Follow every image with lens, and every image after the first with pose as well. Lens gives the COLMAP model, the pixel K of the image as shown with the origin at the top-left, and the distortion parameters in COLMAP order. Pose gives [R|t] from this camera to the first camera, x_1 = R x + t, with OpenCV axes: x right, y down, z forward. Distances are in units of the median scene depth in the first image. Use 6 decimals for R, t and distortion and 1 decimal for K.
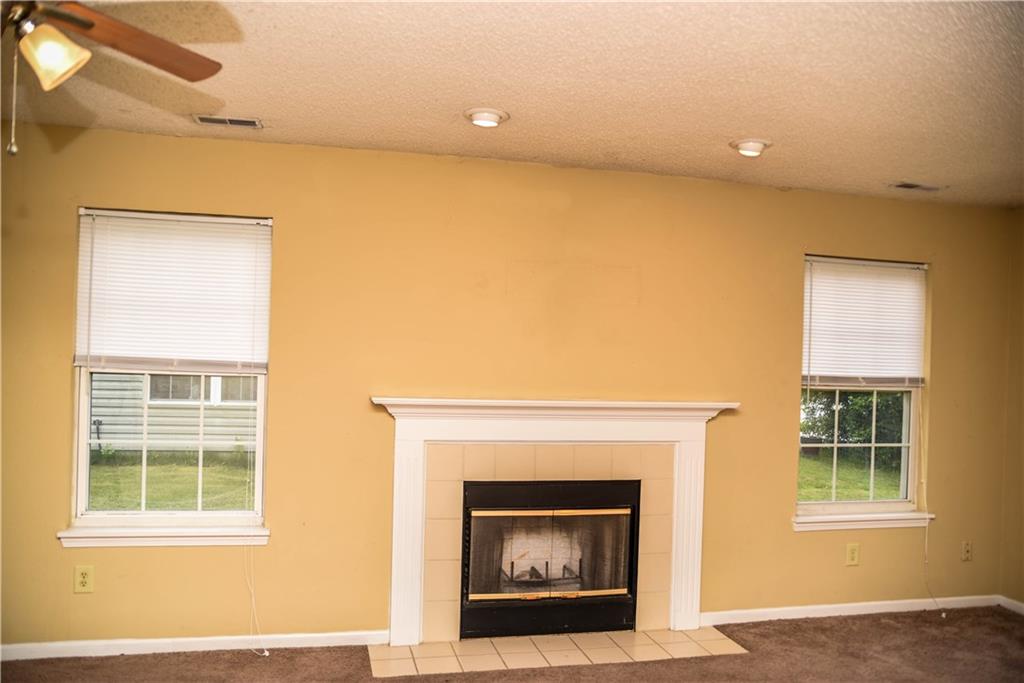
lens RADIAL K [[816.6, 0, 516.5], [0, 816.6, 340.8], [0, 0, 1]] dist [-0.111104, 0.094905]
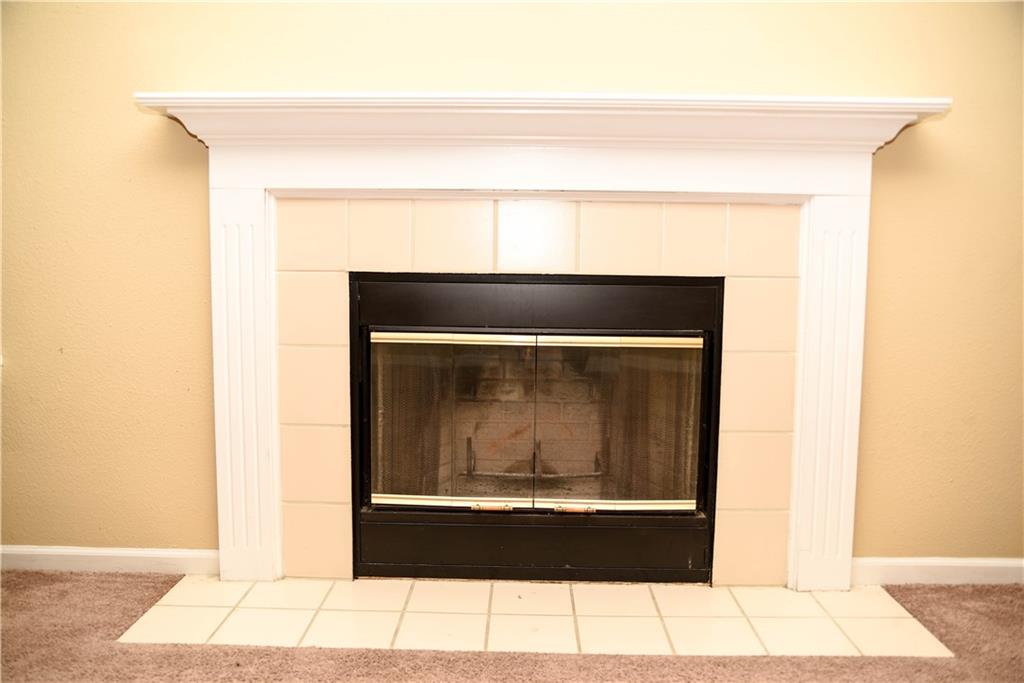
lens RADIAL K [[871.7, 0, 507.1], [0, 871.7, 339.8], [0, 0, 1]] dist [-0.071690, 0.035301]
pose [[0.967050, 0.001852, -0.254580, 0.164380], [0.024176, 0.994787, 0.099071, 0.159270], [0.253436, -0.101961, 0.961964, 0.486511]]
